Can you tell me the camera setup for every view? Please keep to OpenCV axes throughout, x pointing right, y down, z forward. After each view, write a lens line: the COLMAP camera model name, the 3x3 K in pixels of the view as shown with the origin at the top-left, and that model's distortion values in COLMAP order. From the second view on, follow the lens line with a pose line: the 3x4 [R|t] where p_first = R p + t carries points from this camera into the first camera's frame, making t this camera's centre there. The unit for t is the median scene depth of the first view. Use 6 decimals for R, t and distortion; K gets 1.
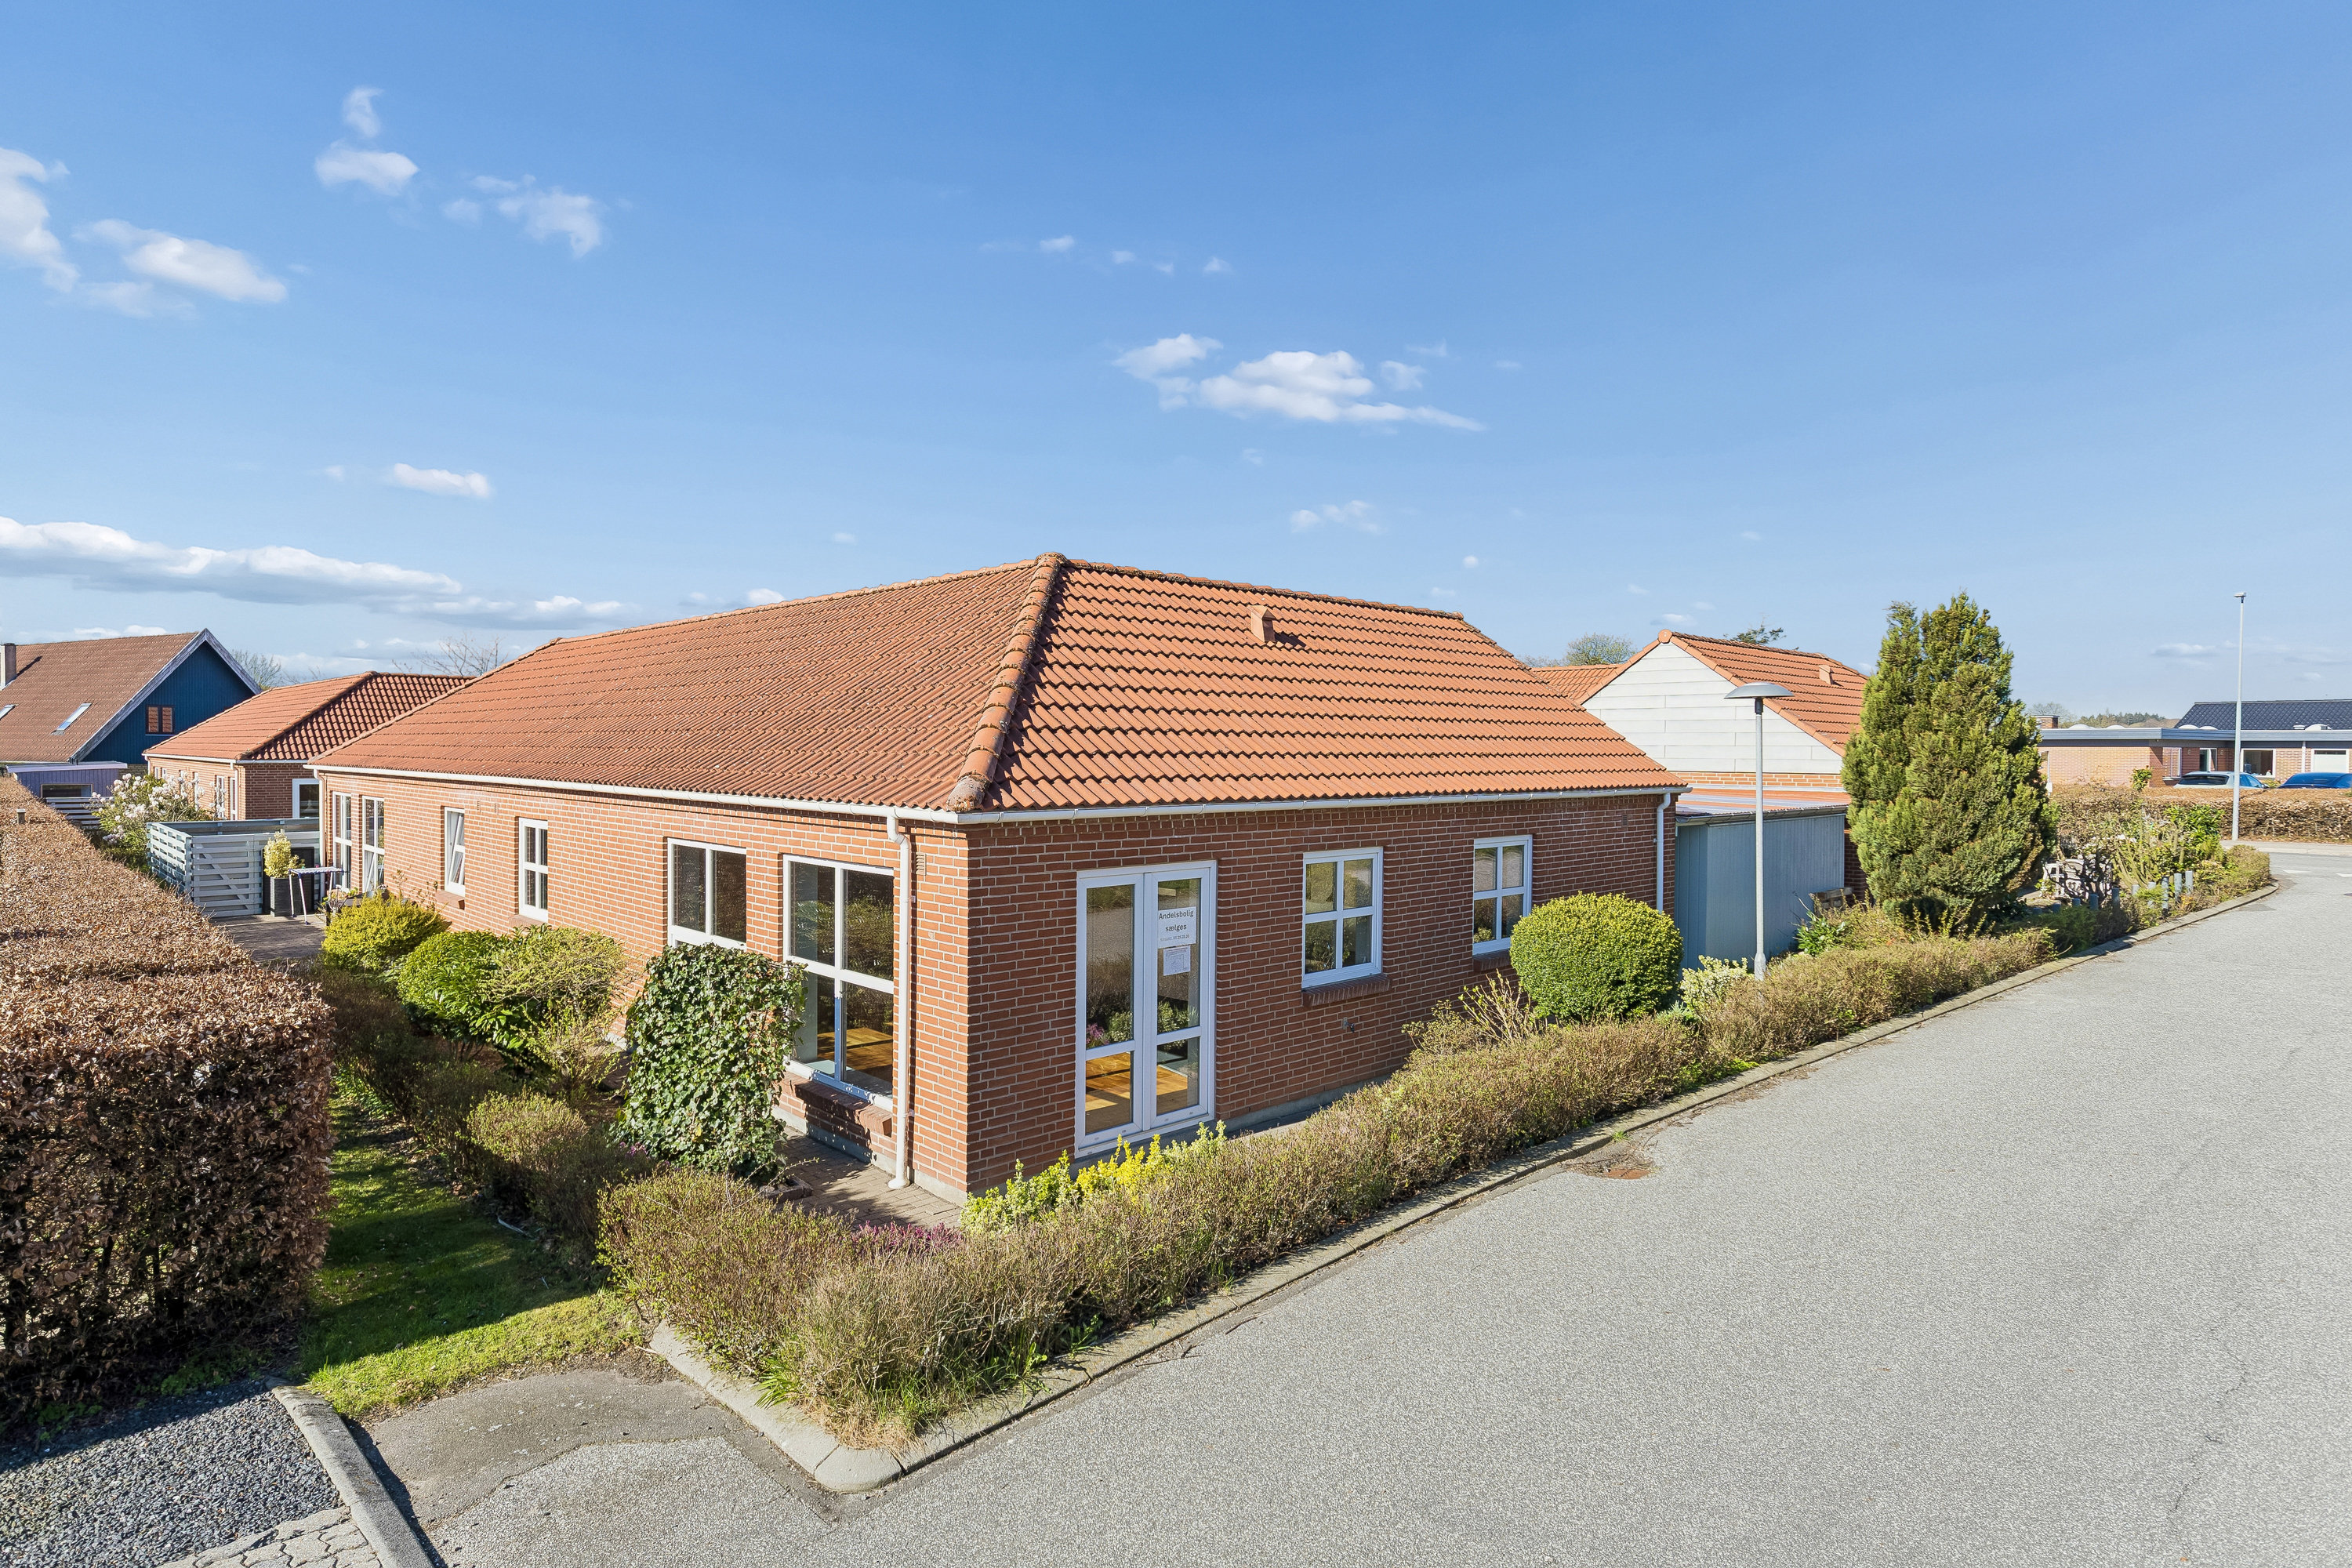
lens RADIAL K [[1288.0, 0, 1176.5], [0, 1288.0, 783.2], [0, 0, 1]] dist [-0.000990, 0.000343]
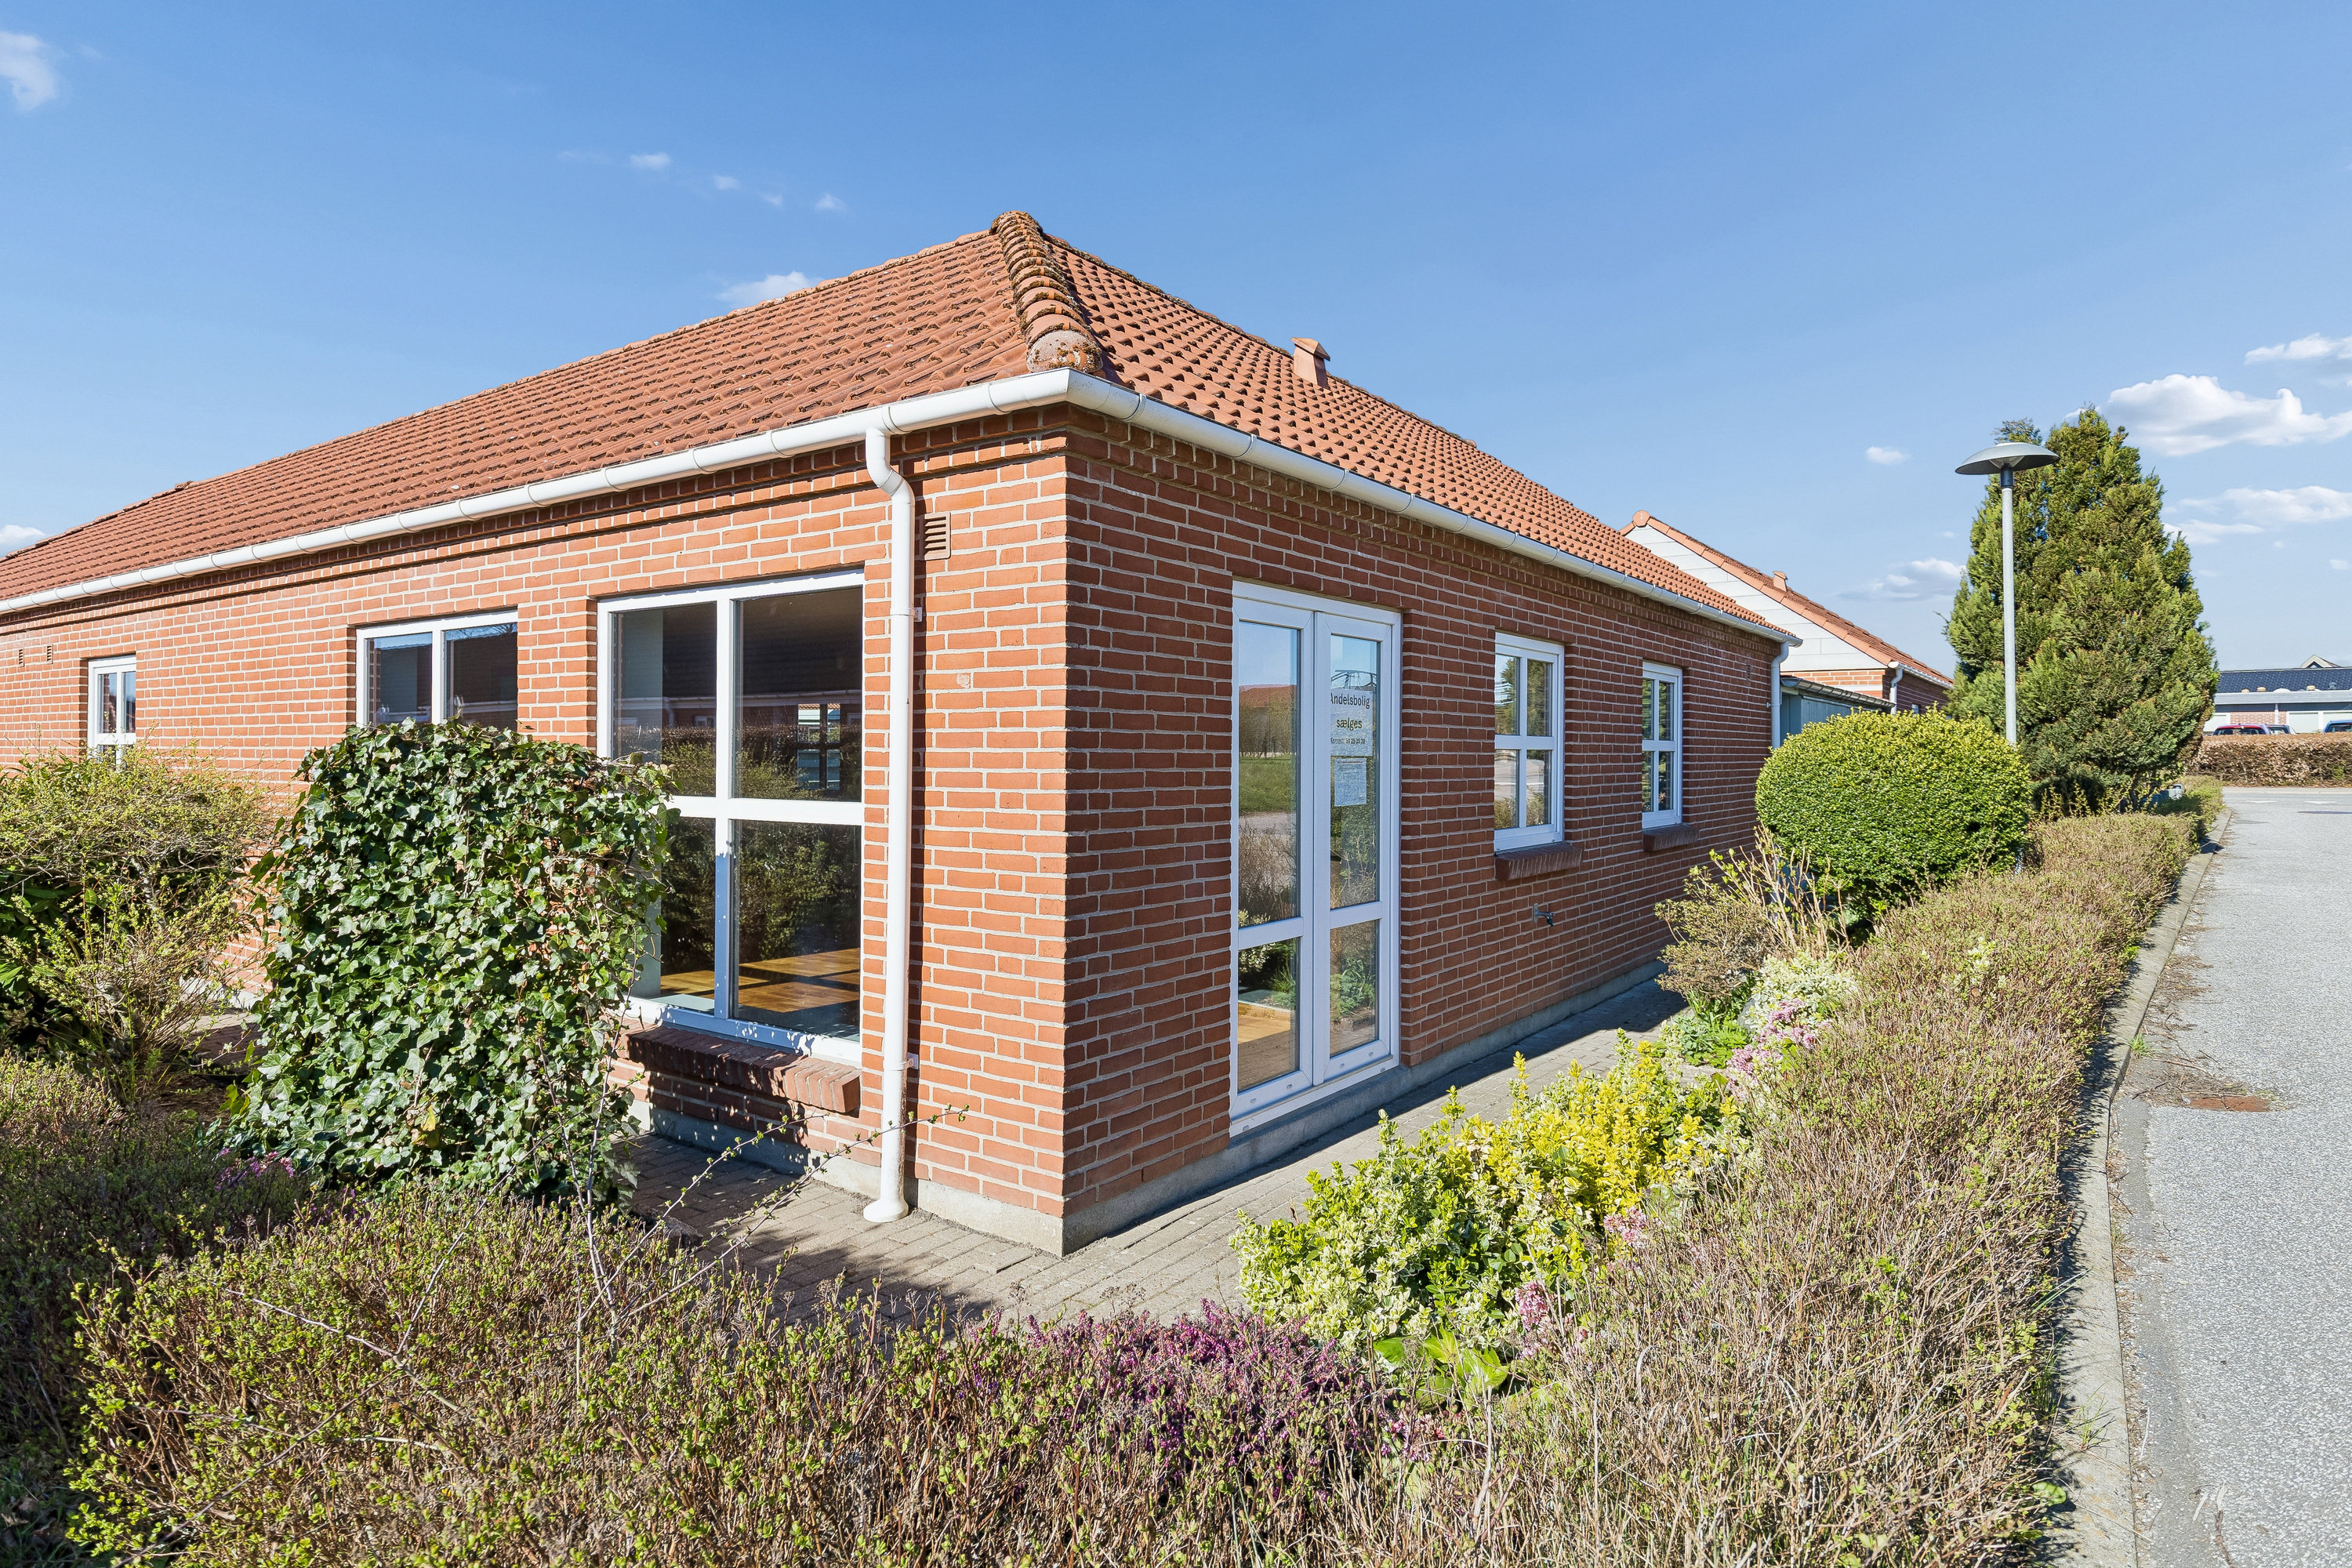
lens RADIAL K [[1288.0, 0, 1174.9], [0, 1288.0, 767.1], [0, 0, 1]] dist [-0.000990, 0.000343]
pose [[0.982086, -0.003607, 0.188400, -0.198718], [0.008339, 0.999669, -0.024330, 0.158181], [-0.188250, 0.025465, 0.981791, 0.505350]]
